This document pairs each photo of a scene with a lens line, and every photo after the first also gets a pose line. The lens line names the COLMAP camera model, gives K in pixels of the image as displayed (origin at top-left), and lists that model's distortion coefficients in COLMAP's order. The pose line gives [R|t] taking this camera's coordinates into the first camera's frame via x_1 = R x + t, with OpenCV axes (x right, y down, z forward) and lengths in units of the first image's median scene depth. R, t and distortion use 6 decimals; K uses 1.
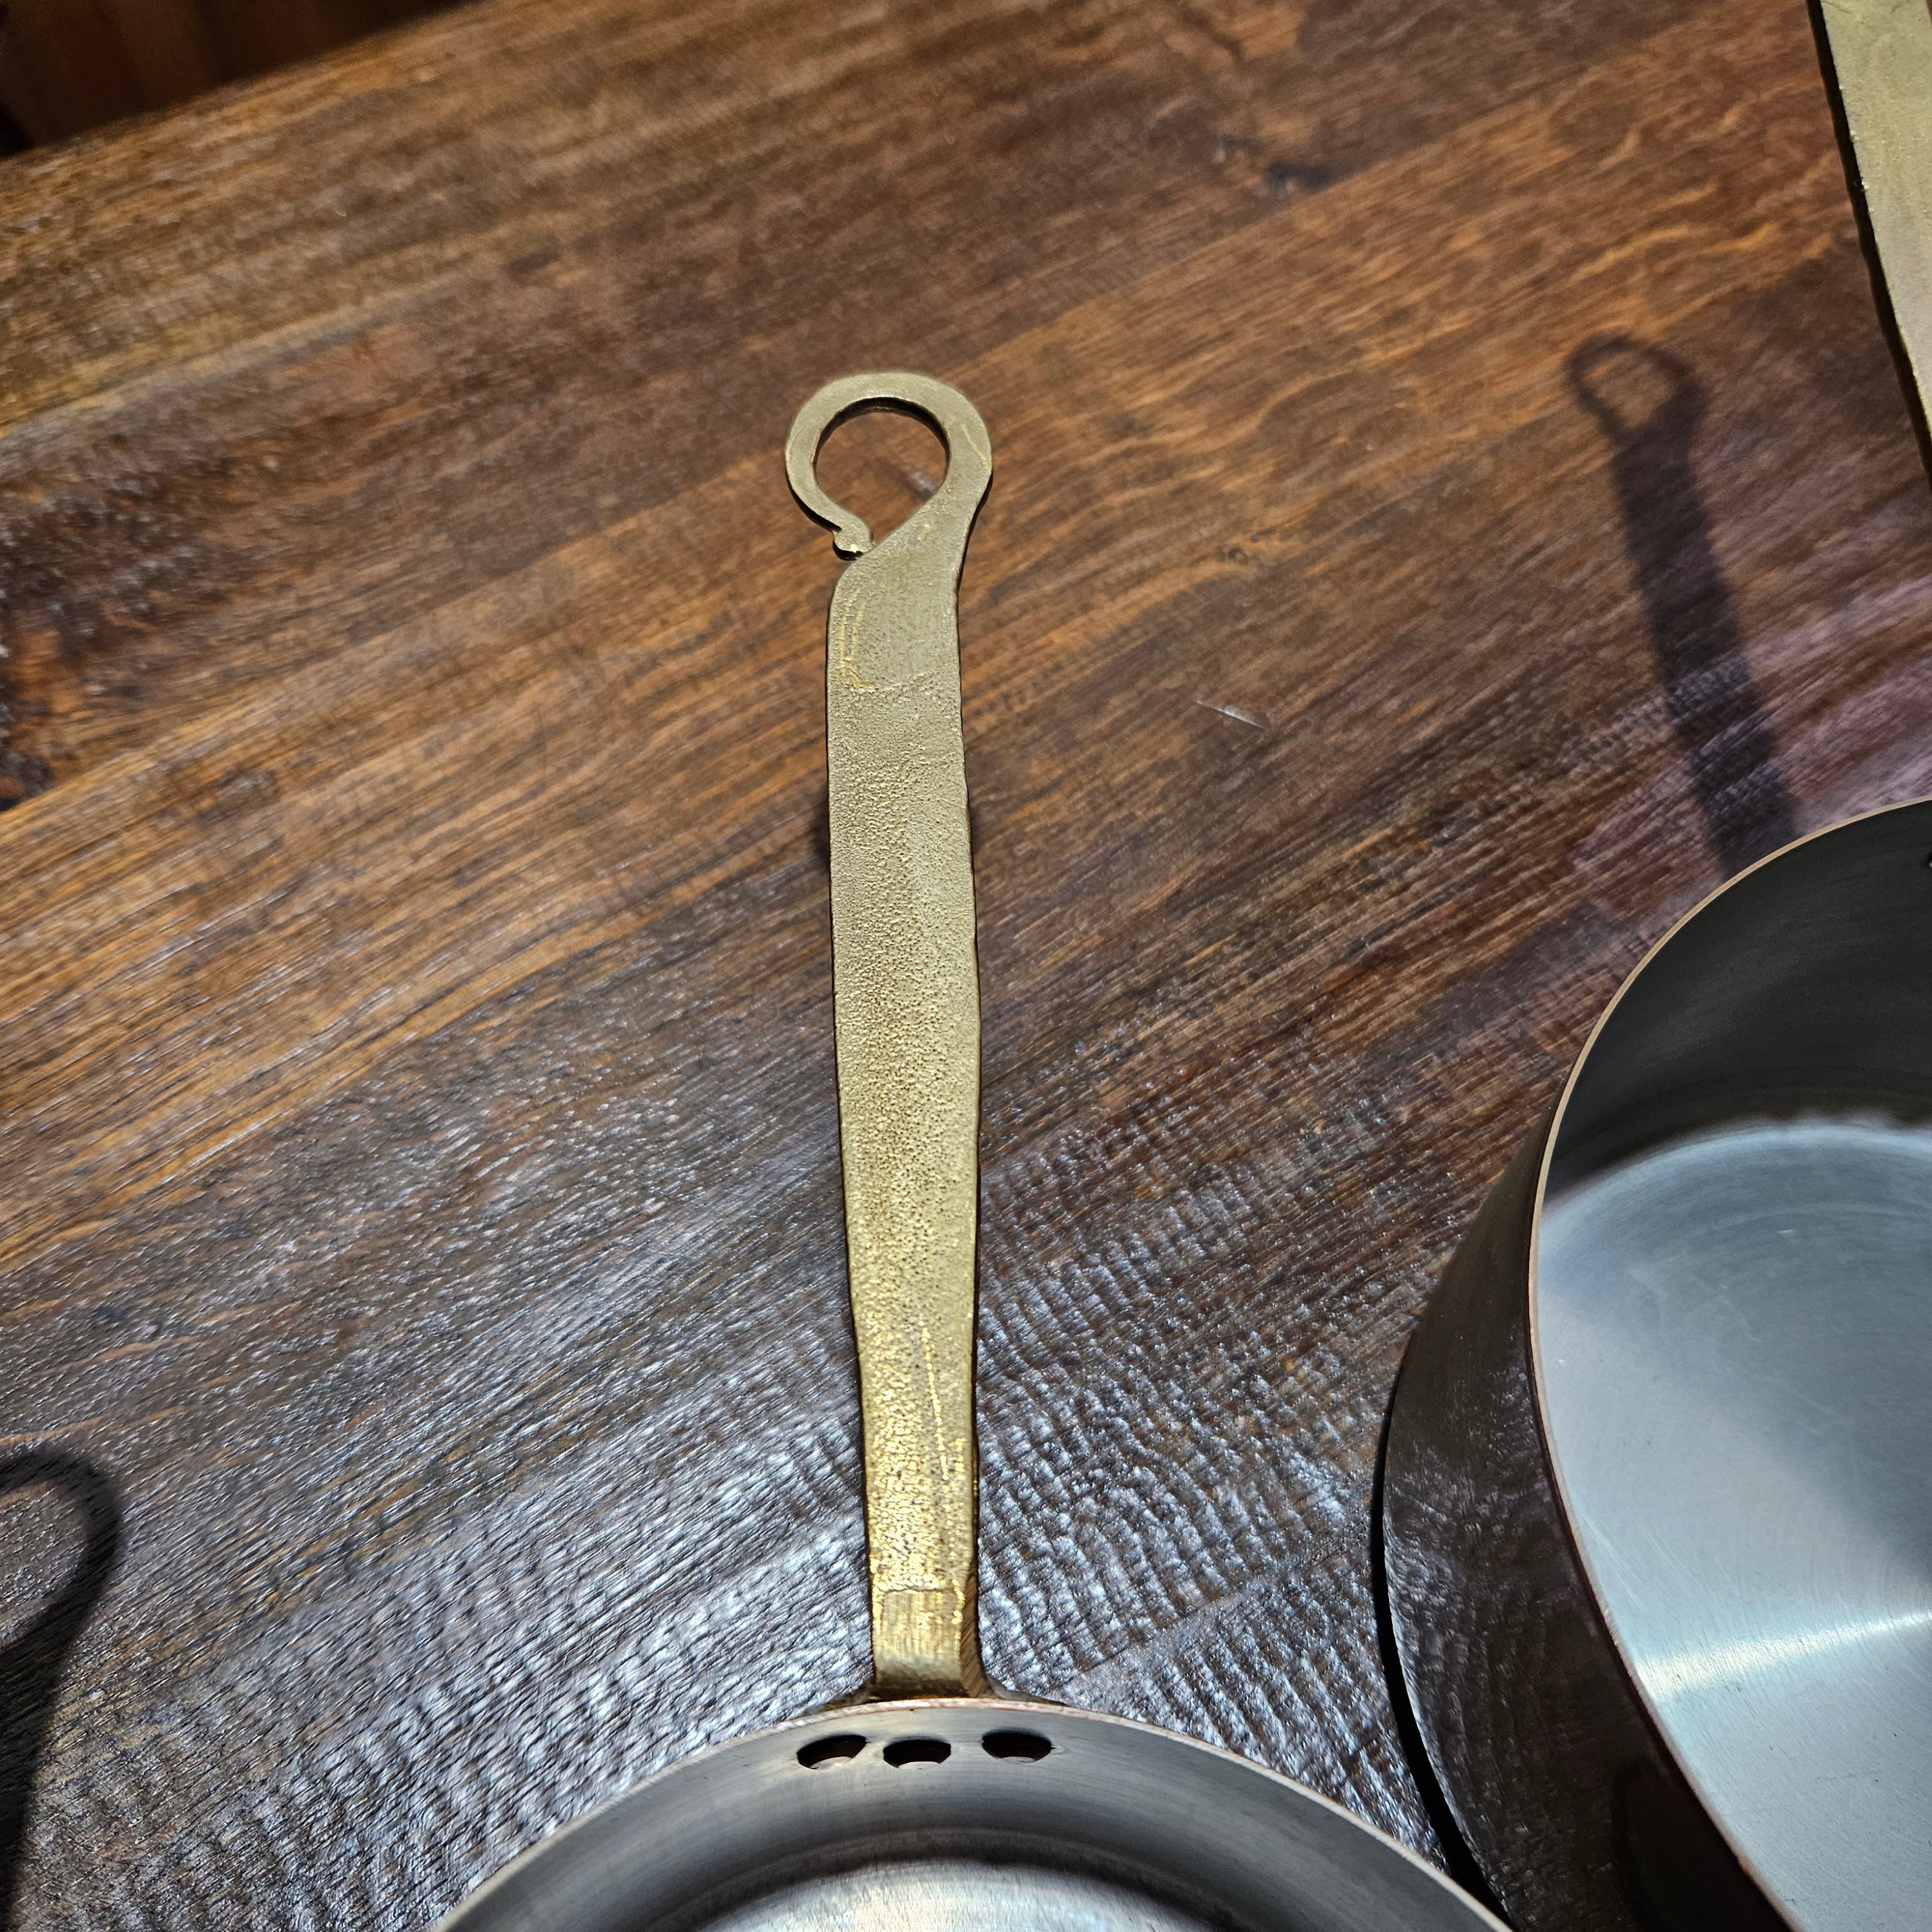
lens RADIAL K [[1771.4, 0, 961.1], [0, 1771.4, 971.3], [0, 0, 1]] dist [0.047373, -0.060931]
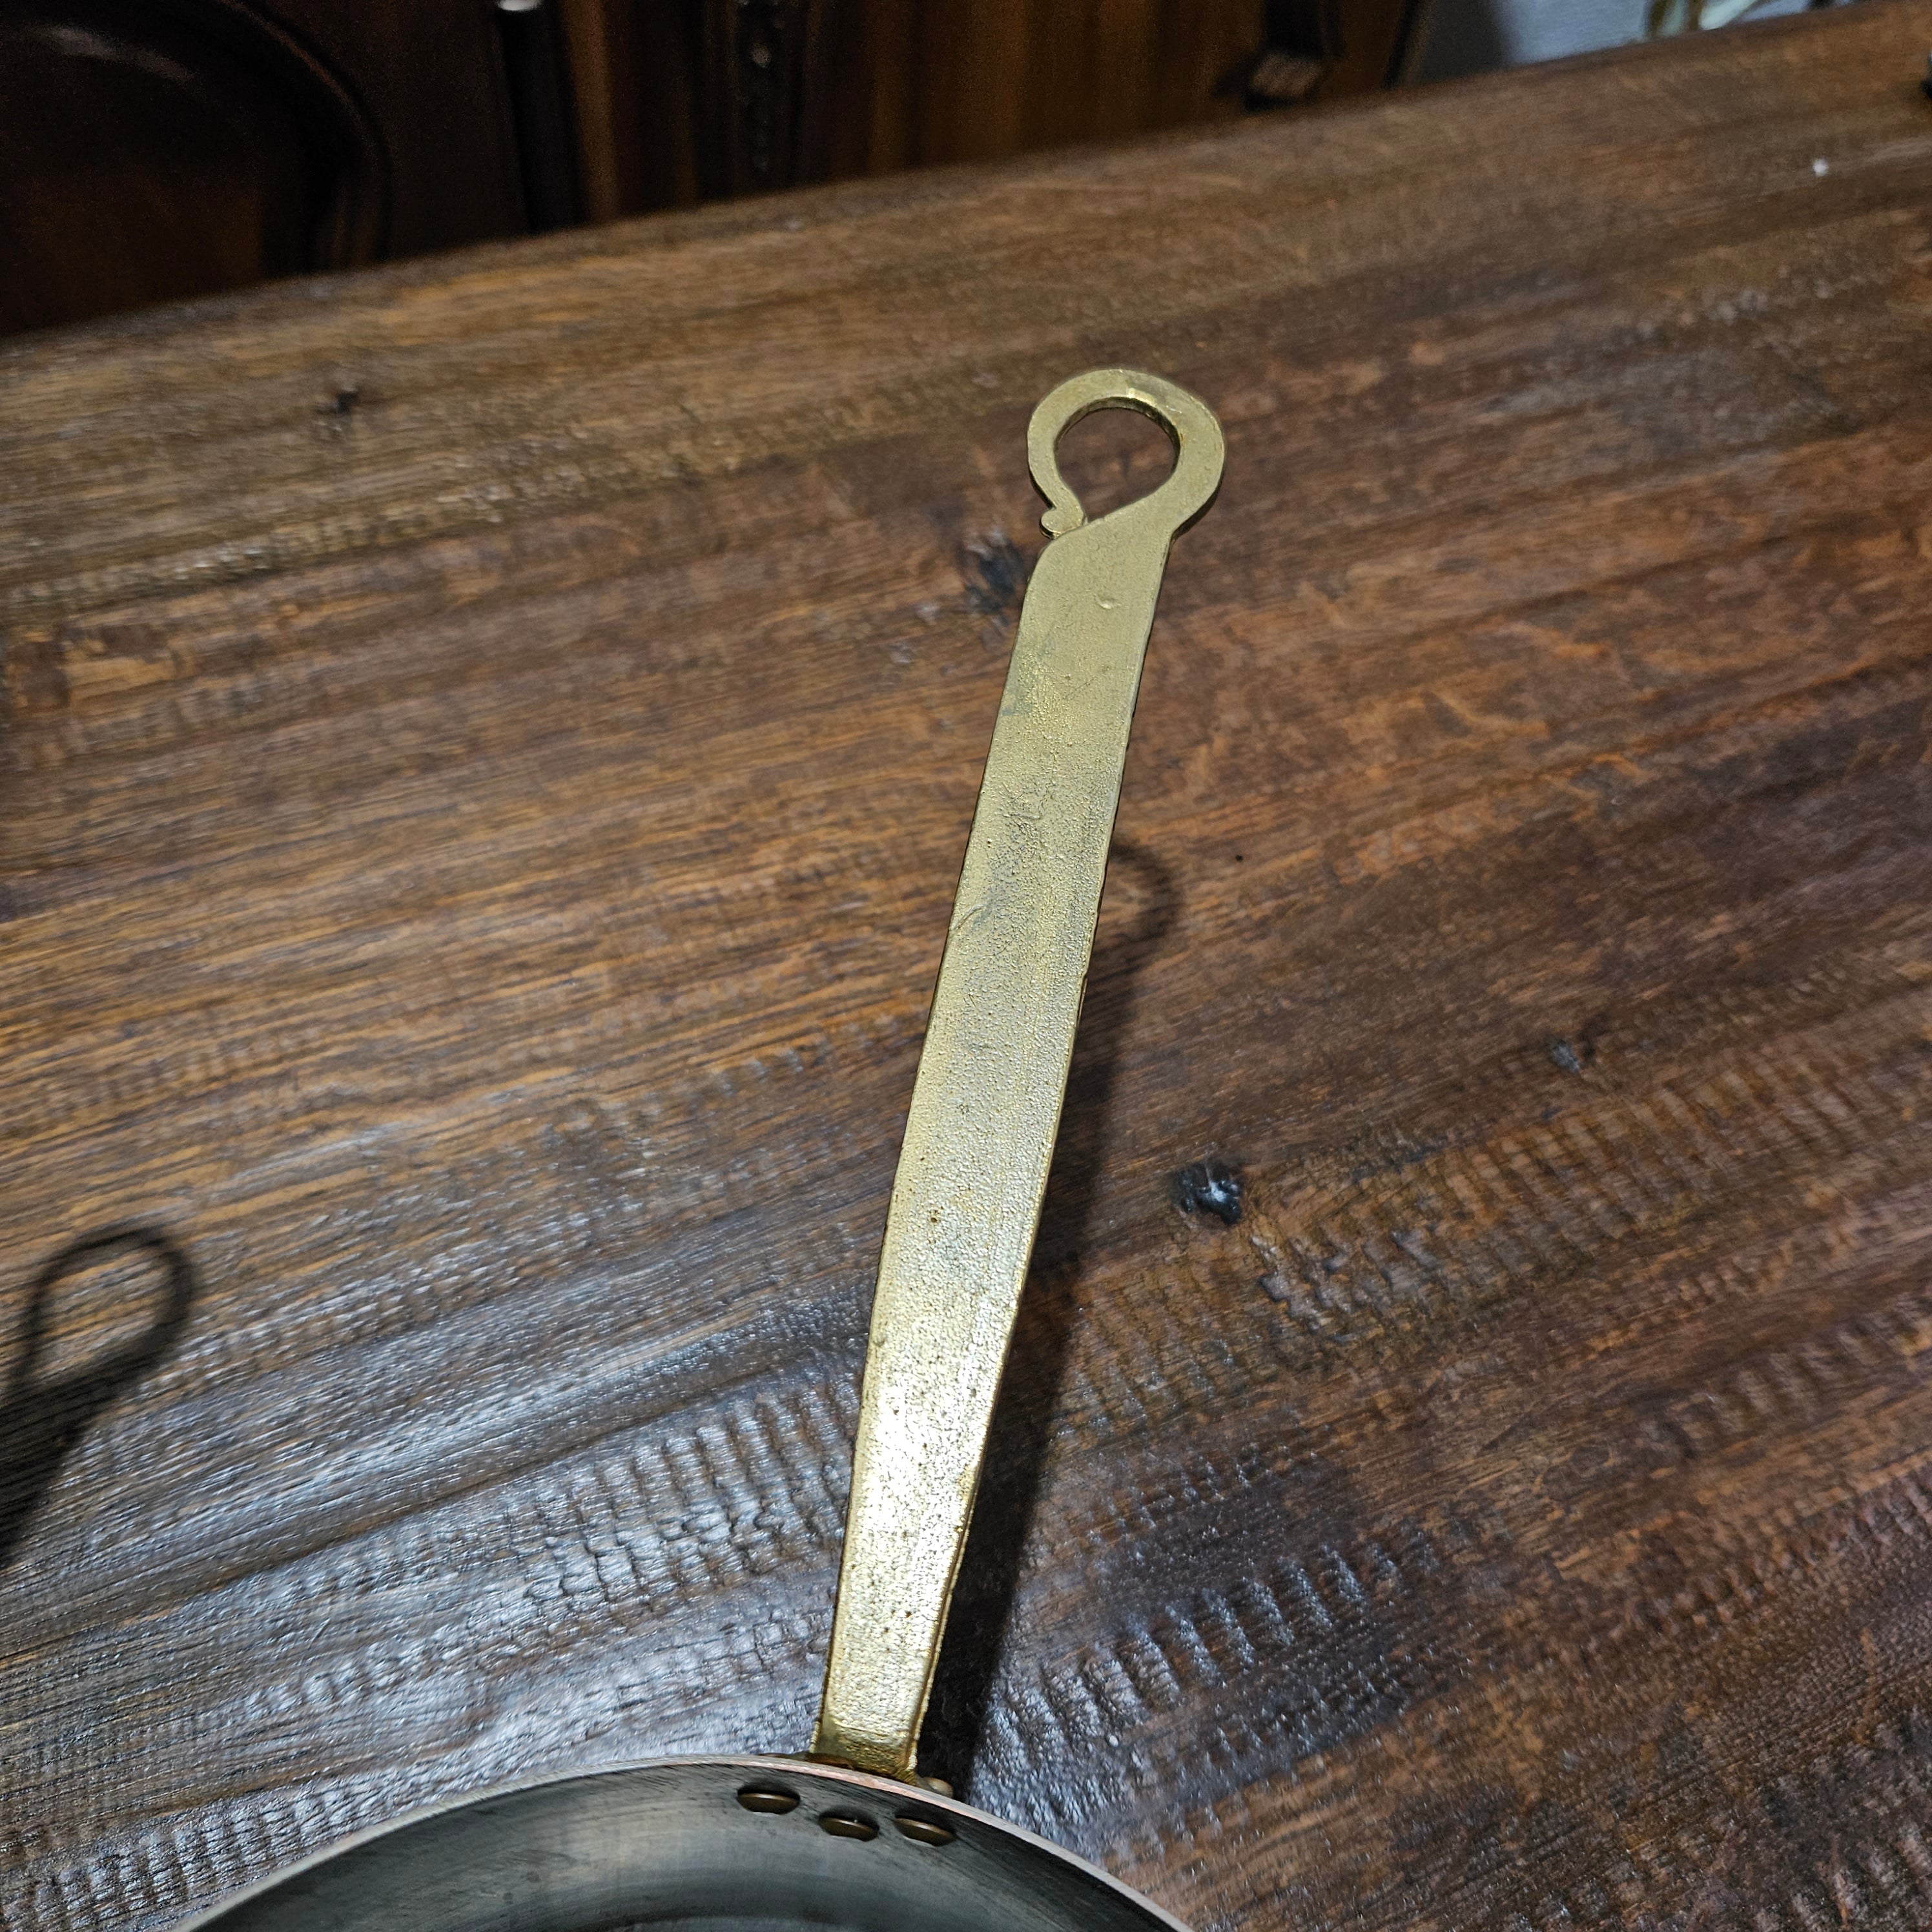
lens RADIAL K [[1777.1, 0, 969.9], [0, 1777.1, 986.5], [0, 0, 1]] dist [0.052603, -0.076273]
pose [[0.970131, 0.219825, -0.102583, 0.896521], [-0.223503, 0.974364, -0.025718, -0.596364], [0.094300, 0.047877, 0.994392, 0.258668]]
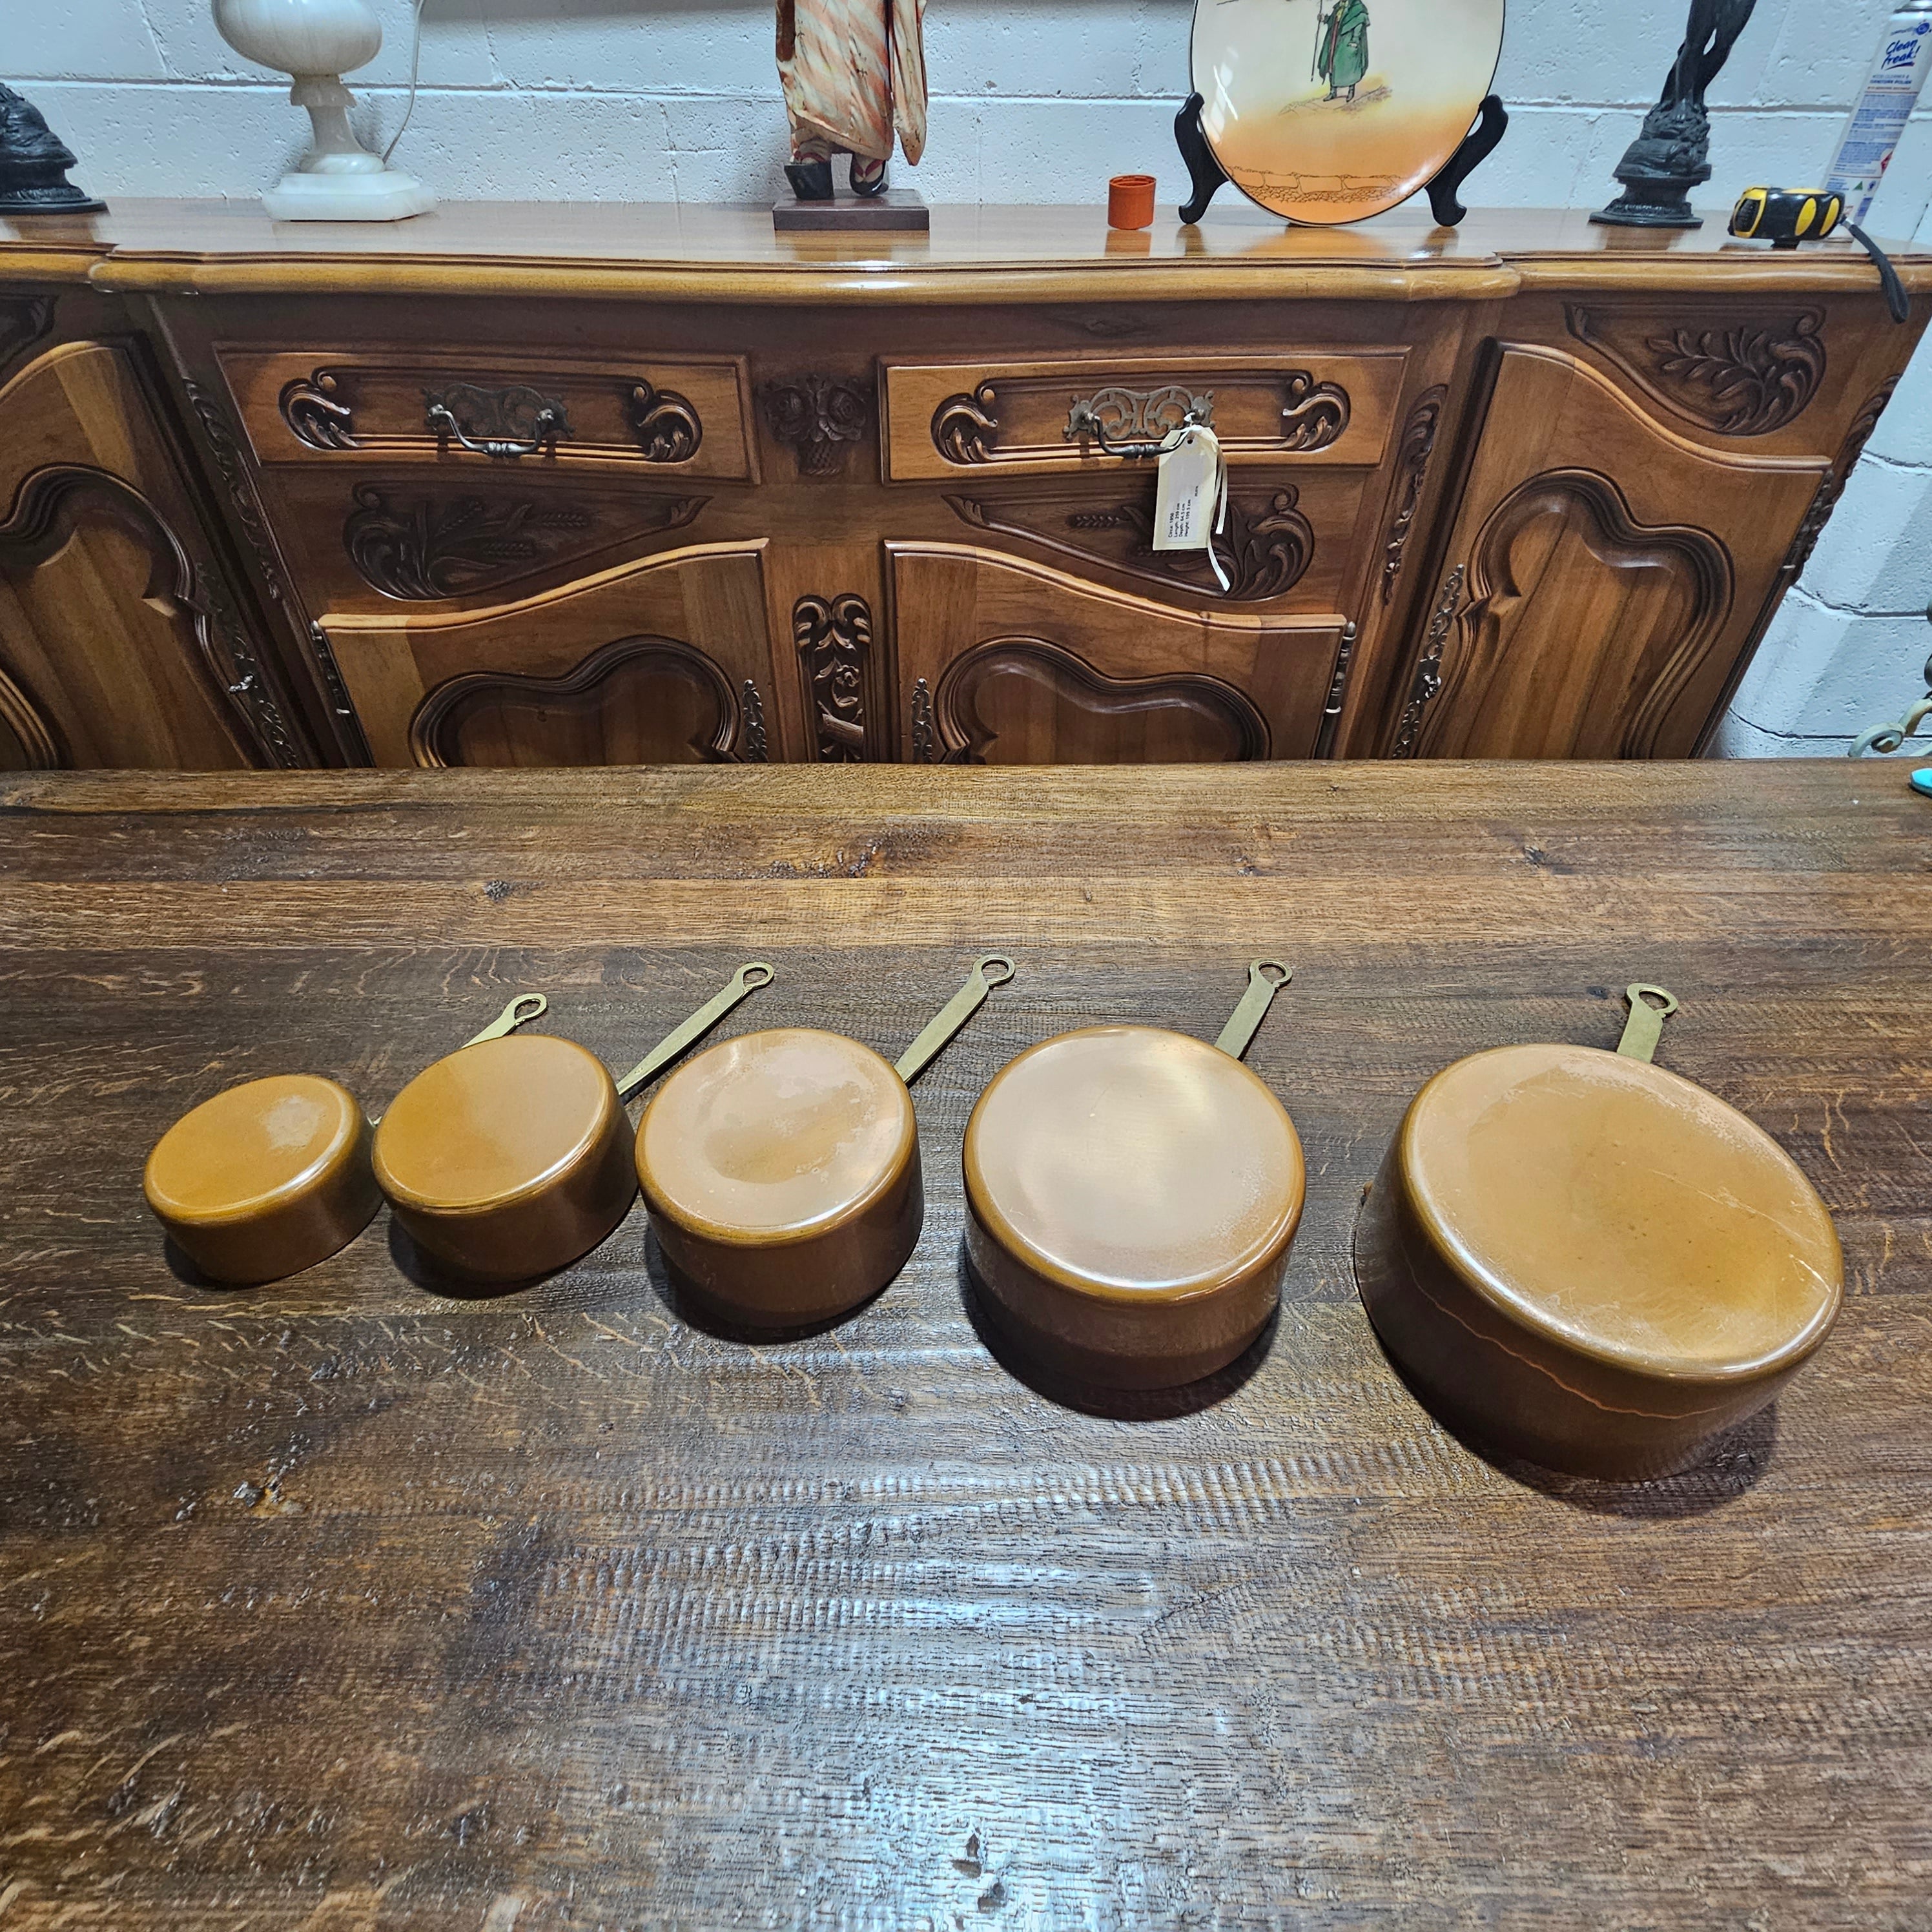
lens RADIAL K [[1067.2, 0, 959.4], [0, 1067.2, 963.0], [0, 0, 1]] dist [0.001331, -0.000726]
pose [[0.805918, 0.349643, -0.477752, 0.918780], [-0.485894, 0.851676, -0.196354, 0.435154], [0.338236, 0.390382, 0.856270, -0.999677]]
